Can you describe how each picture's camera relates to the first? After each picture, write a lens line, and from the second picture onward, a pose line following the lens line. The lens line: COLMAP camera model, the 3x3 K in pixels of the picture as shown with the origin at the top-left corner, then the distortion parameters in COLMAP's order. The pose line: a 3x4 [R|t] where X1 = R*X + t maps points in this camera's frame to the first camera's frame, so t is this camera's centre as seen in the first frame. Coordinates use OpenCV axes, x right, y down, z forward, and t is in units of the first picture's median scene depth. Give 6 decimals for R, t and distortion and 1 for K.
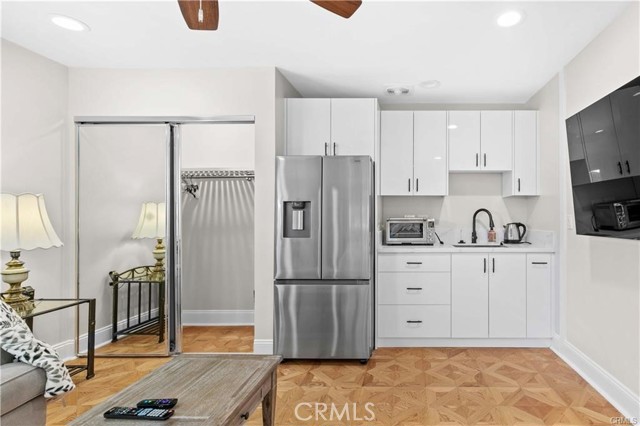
lens RADIAL K [[308.8, 0, 401.8], [0, 308.8, 218.6], [0, 0, 1]] dist [0.003469, 0.000273]
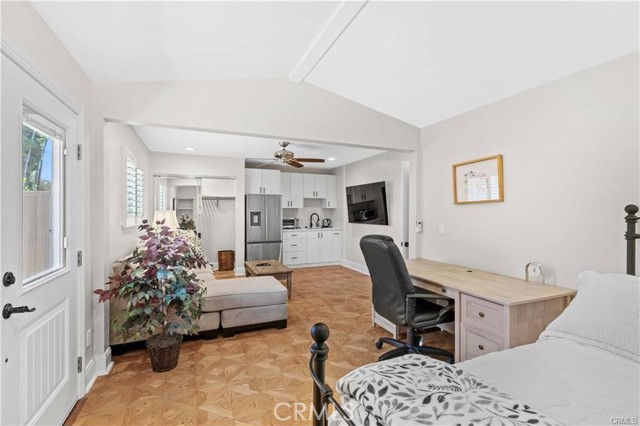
lens RADIAL K [[273.3, 0, 324.0], [0, 273.3, 215.1], [0, 0, 1]] dist [-0.001118, -0.000115]
pose [[0.905165, -0.003502, 0.425047, -0.677828], [-0.000903, 0.999948, 0.010160, -0.045201], [-0.425060, -0.009580, 0.905114, -1.130446]]
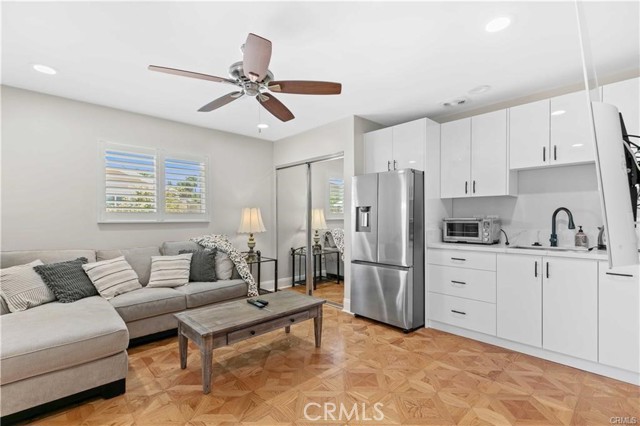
lens RADIAL K [[302.2, 0, 330.1], [0, 302.2, 218.7], [0, 0, 1]] dist [-0.001850, -0.000106]
pose [[0.704489, 0.001928, -0.709712, 0.465537], [0.001500, 0.999990, 0.004205, -0.005542], [0.709713, -0.004027, 0.704479, -0.081725]]
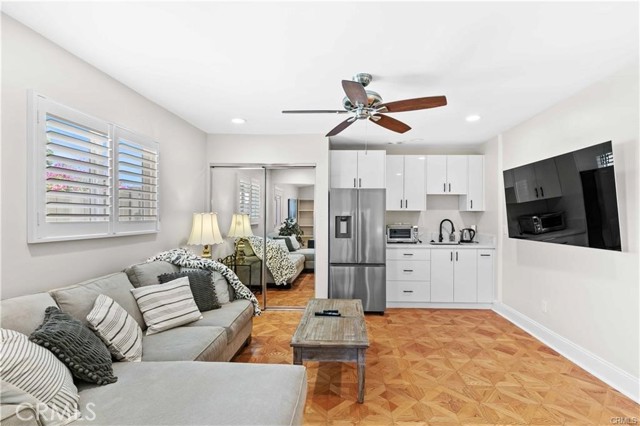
lens RADIAL K [[309.0, 0, 341.4], [0, 309.0, 214.2], [0, 0, 1]] dist [0.001291, 0.000602]
pose [[0.999512, 0.010733, 0.029341, -0.338689], [-0.010558, 0.999926, -0.006109, -0.047922], [-0.029404, 0.005796, 0.999551, -0.557977]]
